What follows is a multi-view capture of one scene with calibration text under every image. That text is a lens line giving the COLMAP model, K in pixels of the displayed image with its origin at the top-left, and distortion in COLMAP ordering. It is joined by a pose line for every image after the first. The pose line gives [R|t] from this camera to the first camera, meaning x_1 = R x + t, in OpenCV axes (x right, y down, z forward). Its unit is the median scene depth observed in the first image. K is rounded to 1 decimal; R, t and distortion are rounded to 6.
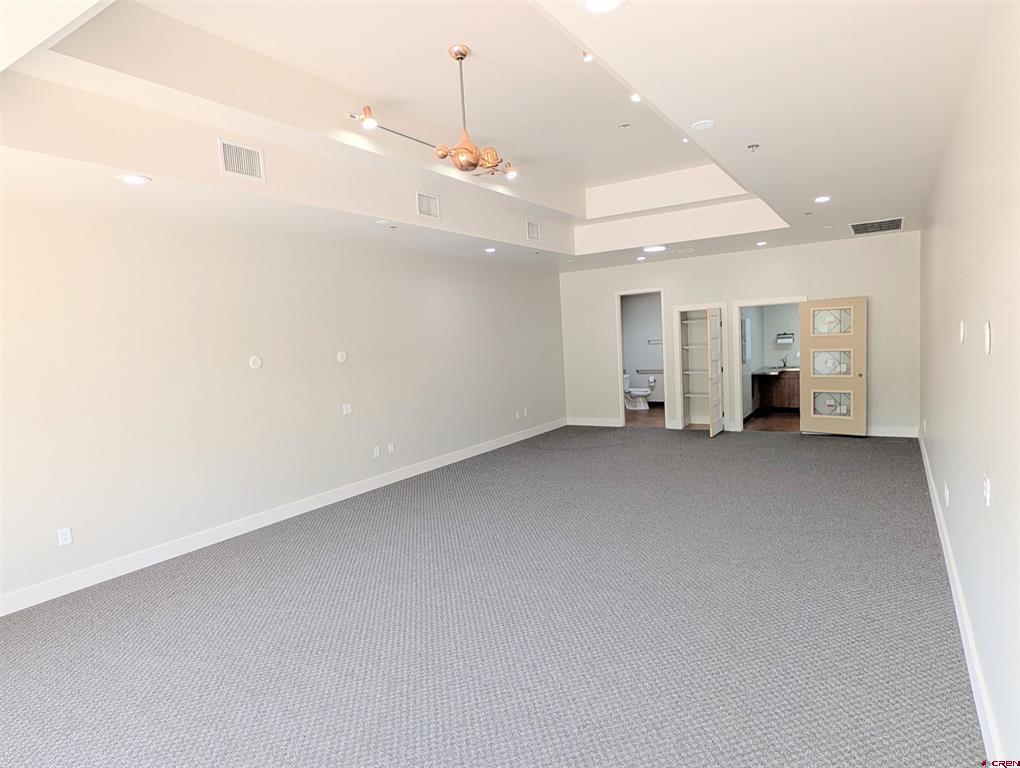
lens RADIAL K [[590.7, 0, 526.2], [0, 590.7, 390.2], [0, 0, 1]] dist [-0.002159, 0.000150]
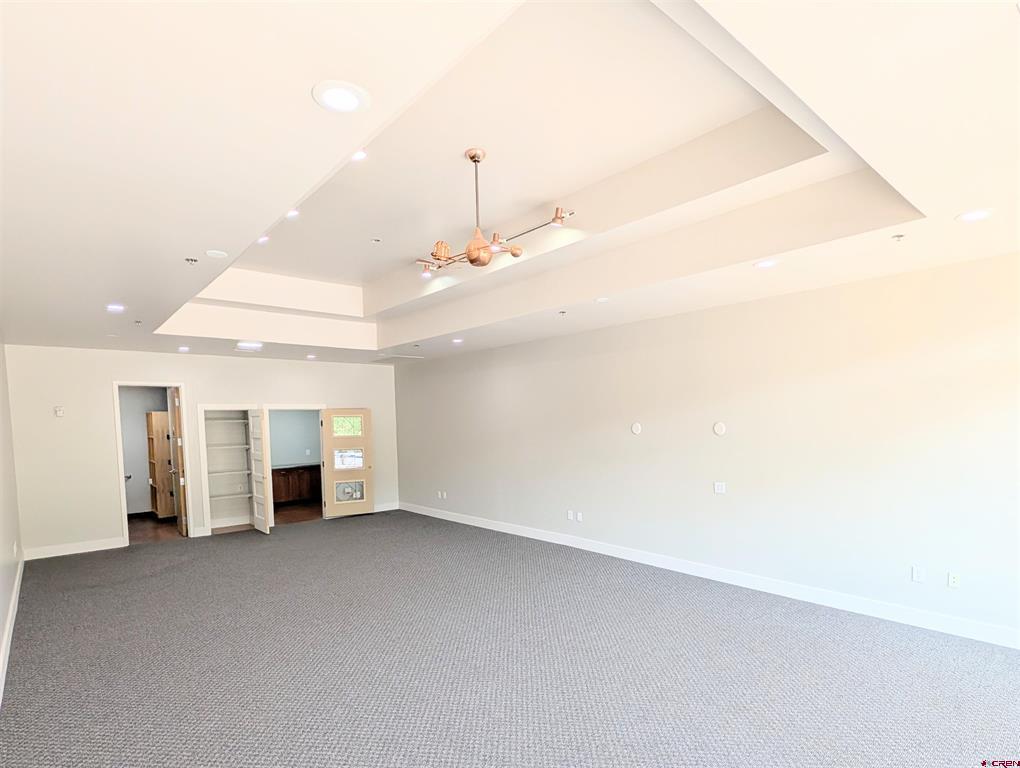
lens RADIAL K [[534.5, 0, 519.7], [0, 534.5, 457.0], [0, 0, 1]] dist [0.001386, 0.000260]
pose [[0.294926, -0.017093, 0.955367, -0.660834], [0.090364, 0.995858, -0.010078, -0.007901], [-0.951237, 0.089304, 0.295249, 0.444348]]
